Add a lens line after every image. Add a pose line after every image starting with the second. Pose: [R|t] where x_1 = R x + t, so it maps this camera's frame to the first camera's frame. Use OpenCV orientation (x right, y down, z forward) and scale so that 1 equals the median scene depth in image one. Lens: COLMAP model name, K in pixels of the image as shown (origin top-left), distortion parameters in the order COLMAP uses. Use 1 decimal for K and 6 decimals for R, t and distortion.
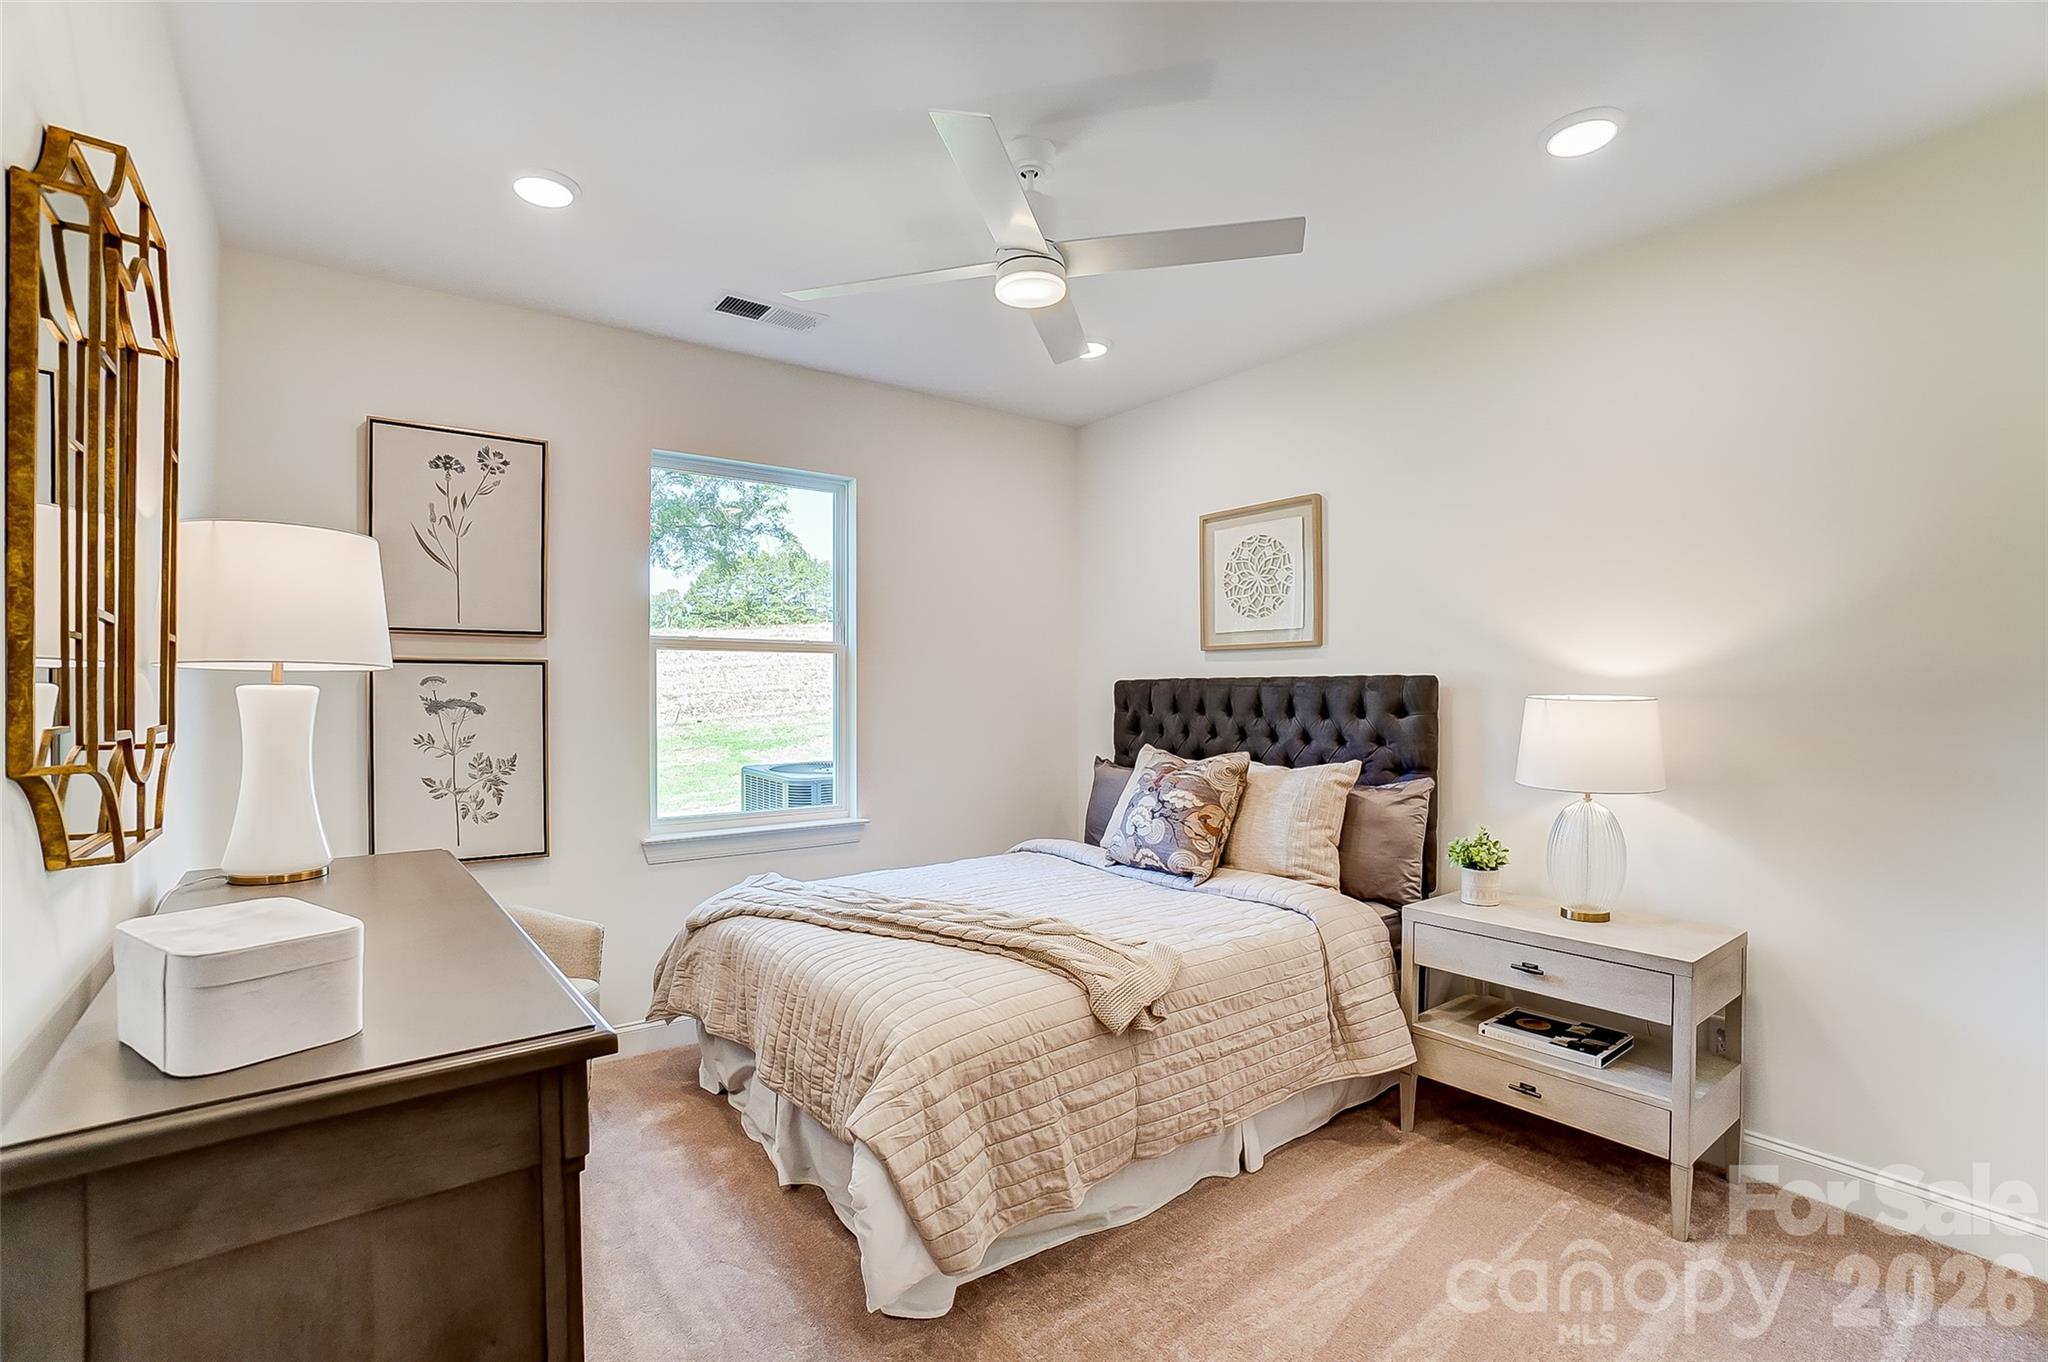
lens RADIAL K [[908.0, 0, 1012.3], [0, 908.0, 686.8], [0, 0, 1]] dist [-0.067044, 0.022760]
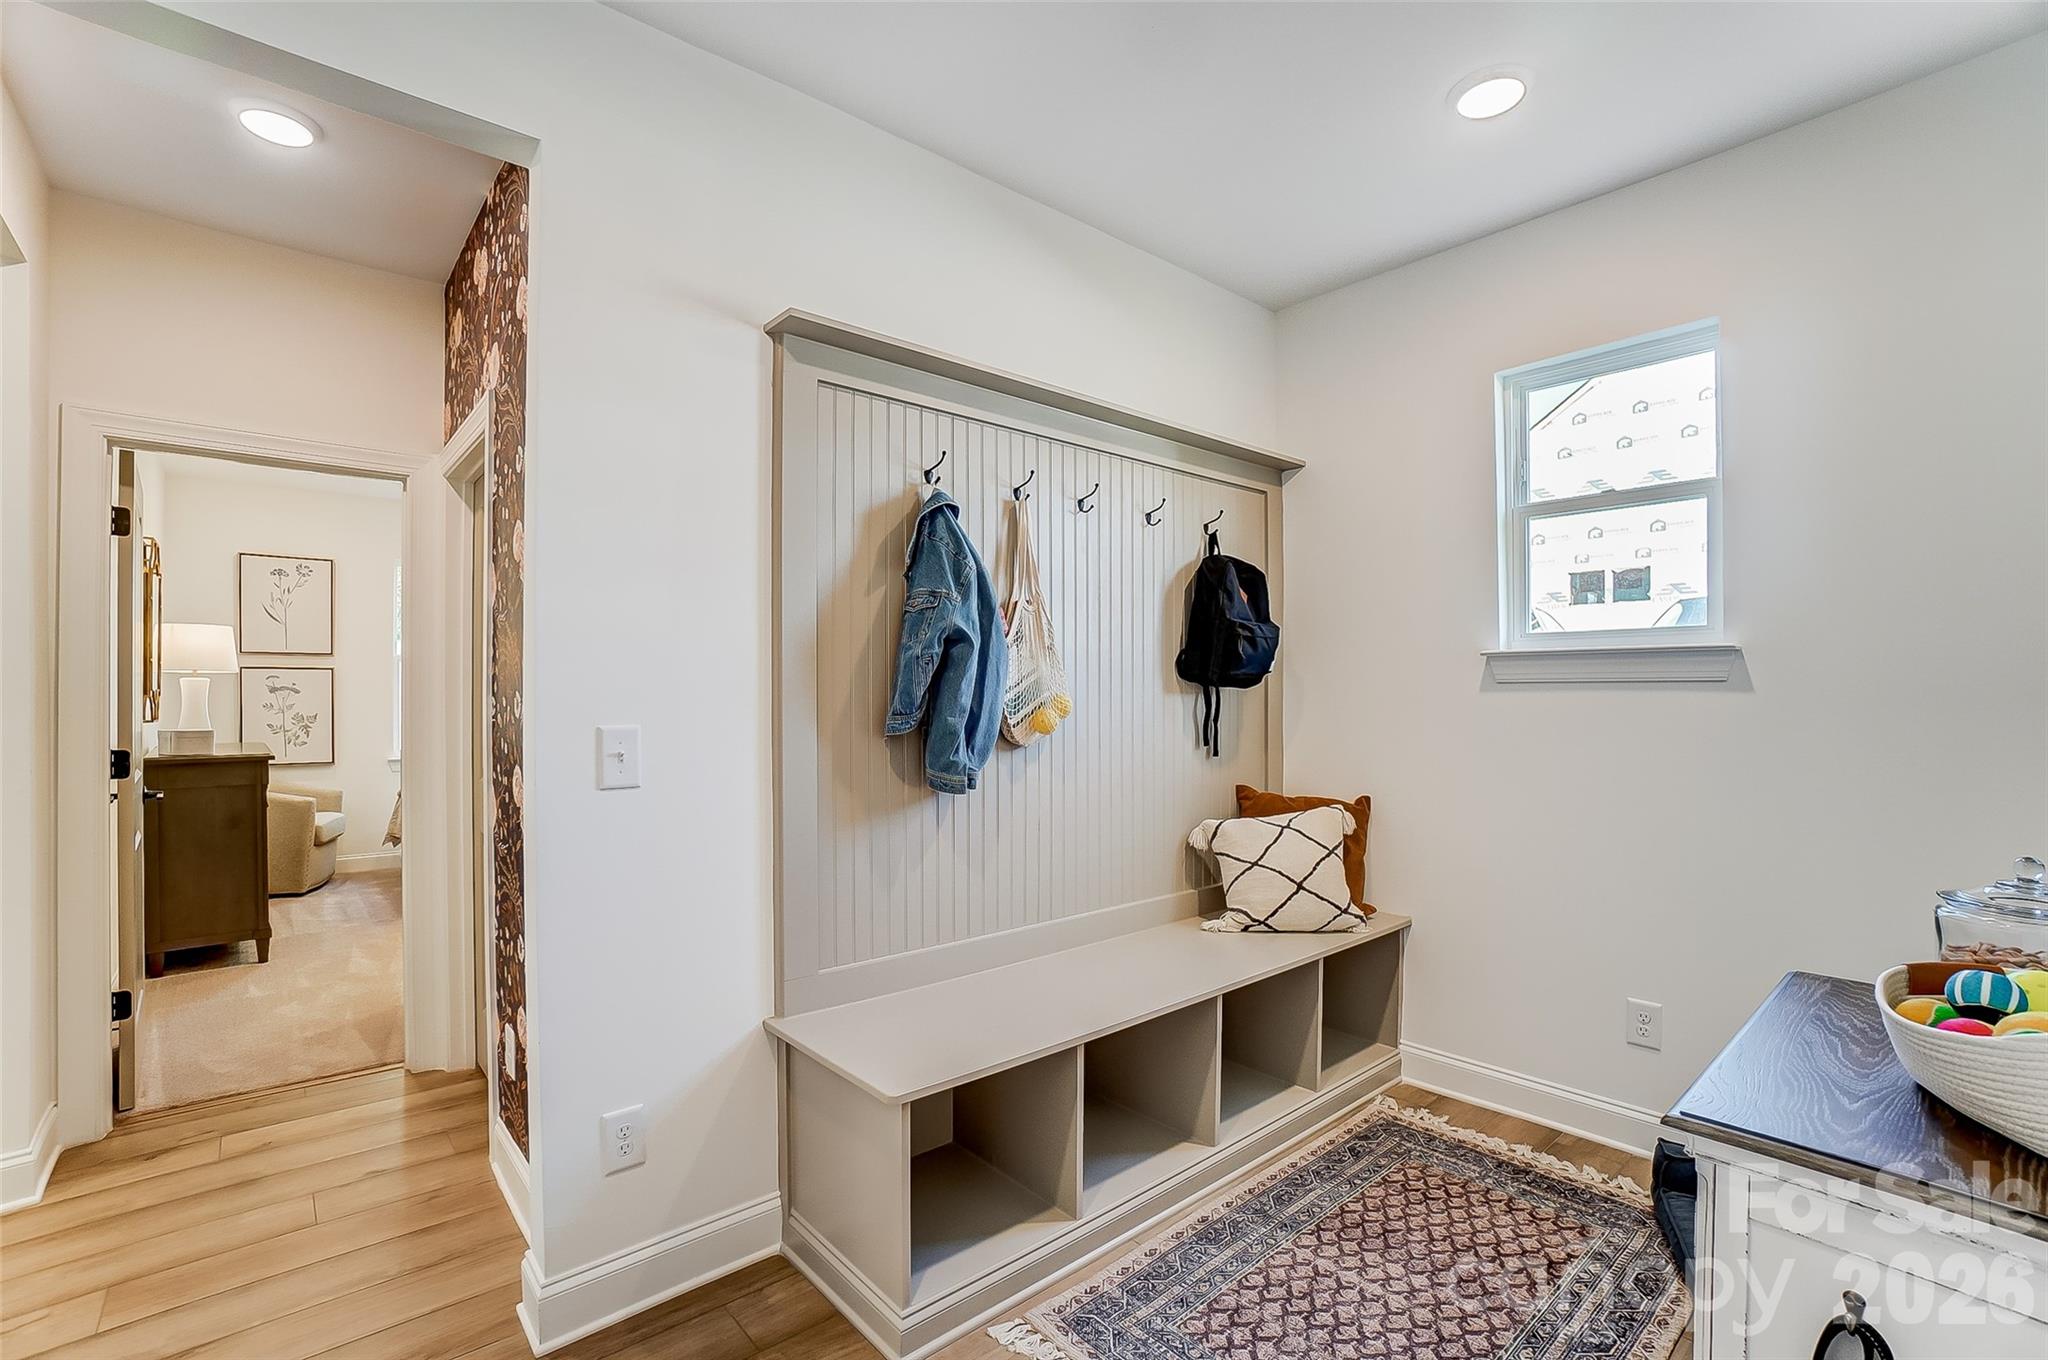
lens RADIAL K [[908.0, 0, 1012.3], [0, 908.0, 685.8], [0, 0, 1]] dist [-0.067044, 0.022760]
pose [[0.998425, -0.003128, 0.056009, 0.934043], [0.003293, 0.999991, -0.002845, 0.023645], [-0.055999, 0.003025, 0.998426, -1.112954]]
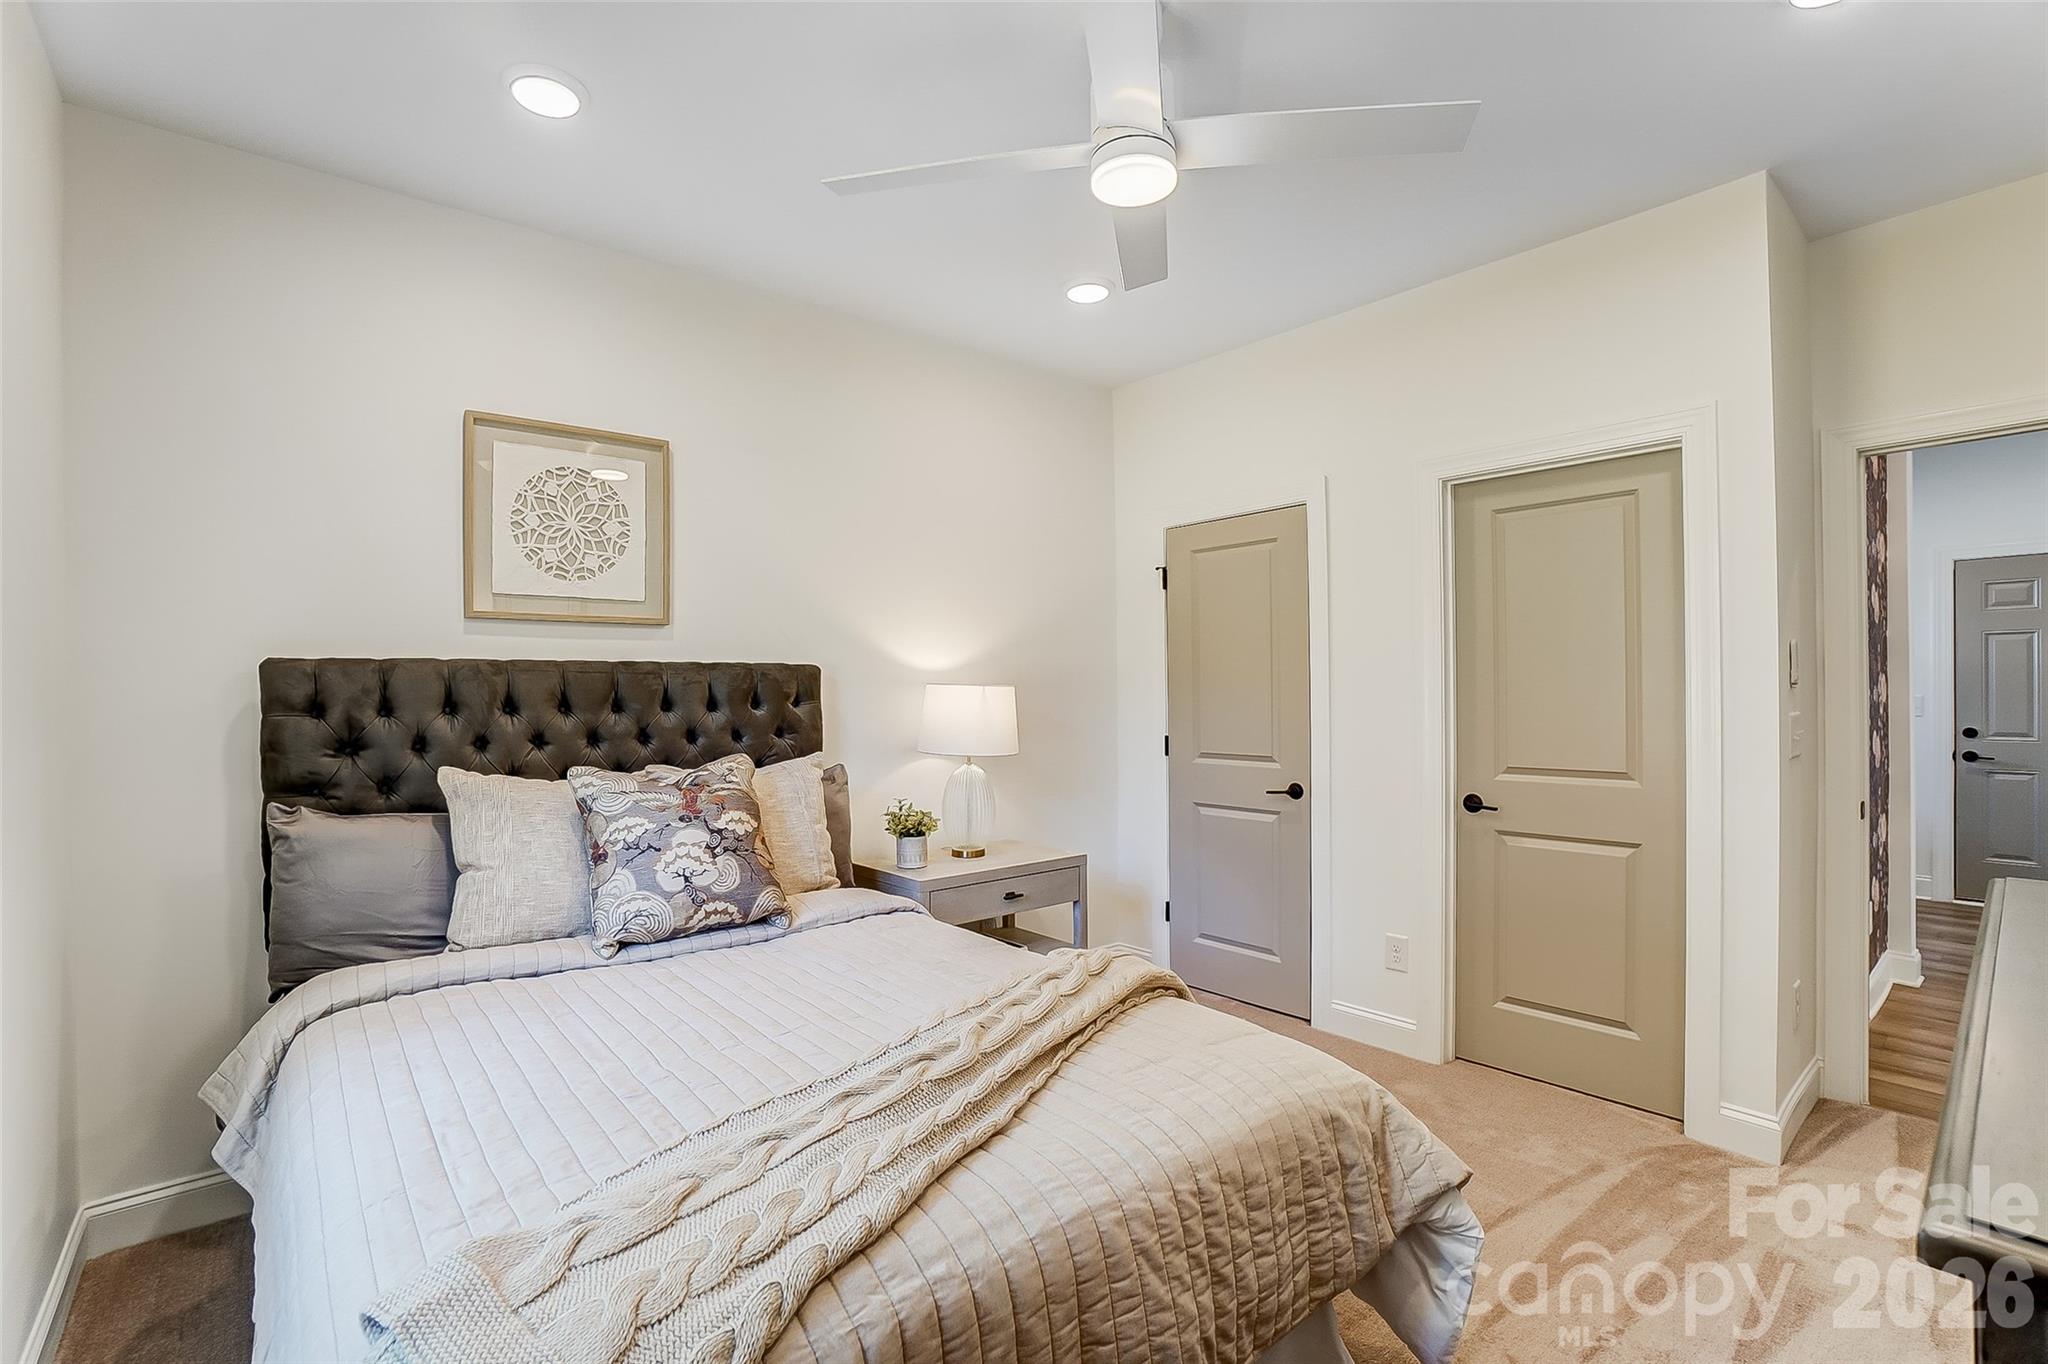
lens RADIAL K [[908.0, 0, 1012.3], [0, 908.0, 687.8], [0, 0, 1]] dist [-0.067044, 0.022760]
pose [[-0.037907, -0.000997, 0.999281, -0.560740], [-0.001247, 0.999999, 0.000951, 0.012349], [-0.999280, -0.001210, -0.037908, 0.802961]]
